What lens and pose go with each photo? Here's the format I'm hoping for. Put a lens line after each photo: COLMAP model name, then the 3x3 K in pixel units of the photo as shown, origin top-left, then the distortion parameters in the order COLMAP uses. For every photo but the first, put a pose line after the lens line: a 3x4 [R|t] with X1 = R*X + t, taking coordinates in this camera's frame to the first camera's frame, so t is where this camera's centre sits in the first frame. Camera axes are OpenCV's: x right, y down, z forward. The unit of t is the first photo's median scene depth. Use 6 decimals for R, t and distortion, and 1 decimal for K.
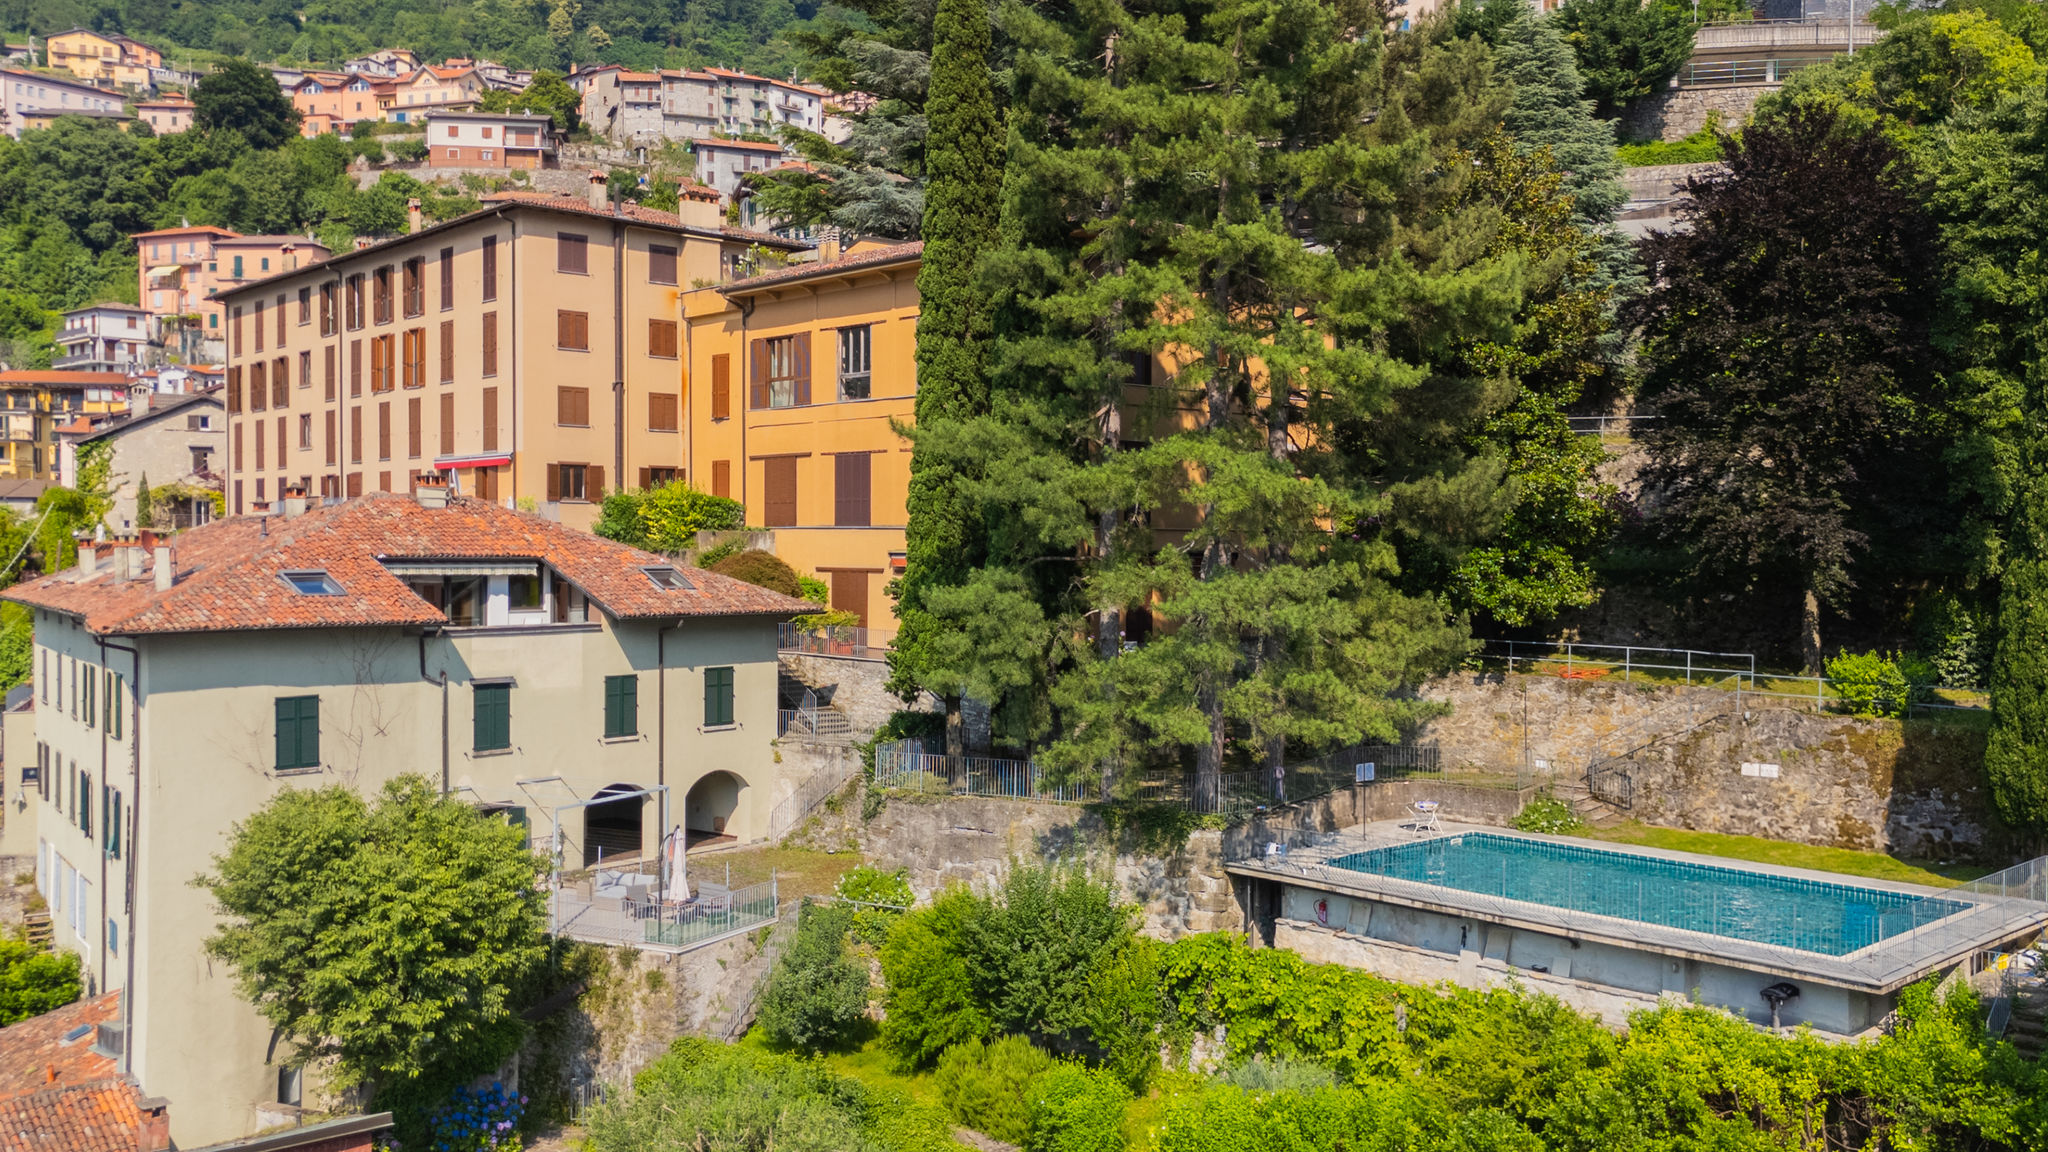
lens RADIAL K [[1642.2, 0, 1071.9], [0, 1642.2, 591.6], [0, 0, 1]] dist [0.060185, -0.008546]
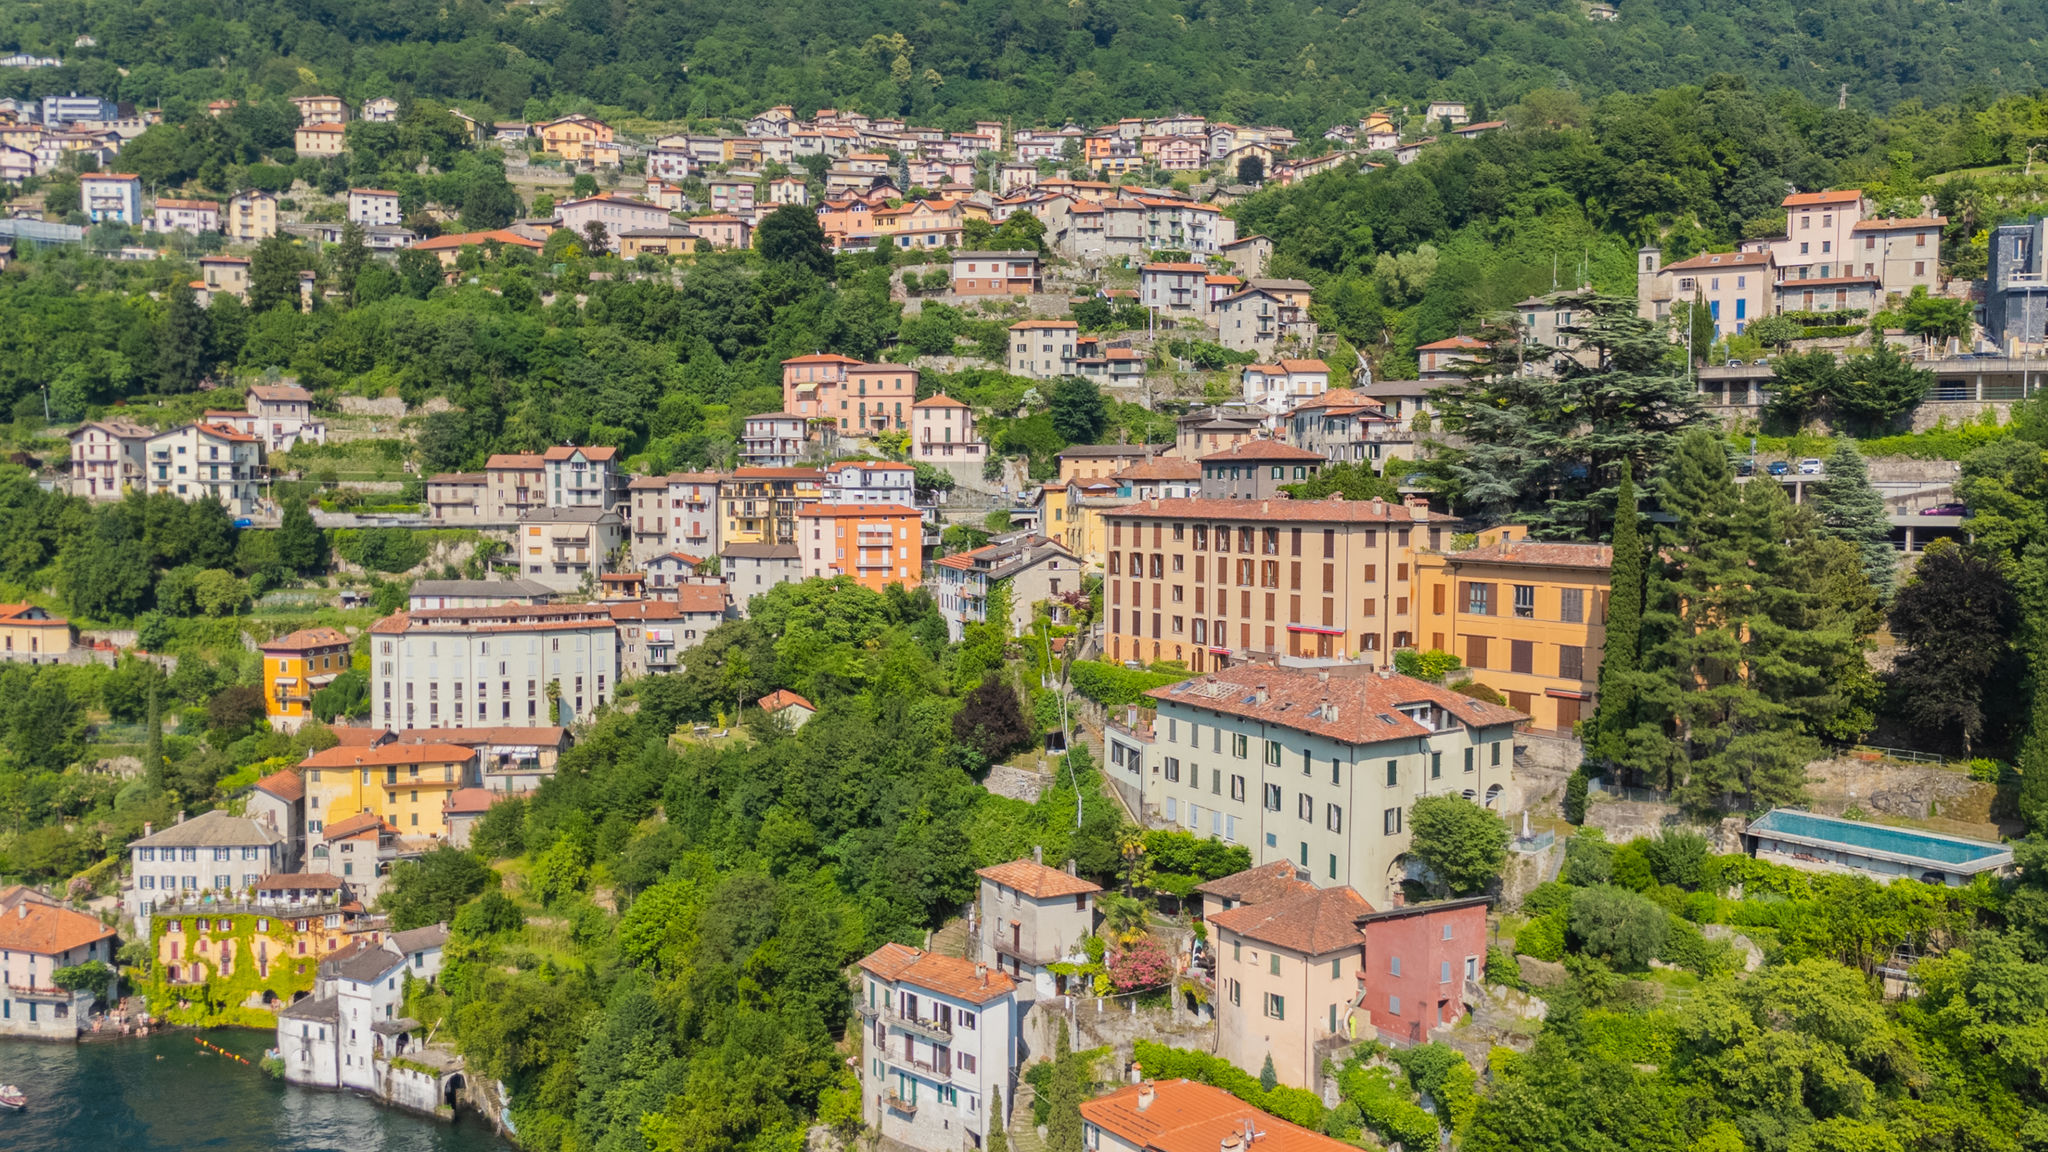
lens RADIAL K [[1740.2, 0, 990.2], [0, 1740.2, 580.4], [0, 0, 1]] dist [0.055163, -0.018800]
pose [[0.990118, 0.008410, -0.139984, -0.463181], [-0.002653, 0.999145, 0.041259, -0.235374], [0.140212, -0.040480, 0.989294, -1.318991]]
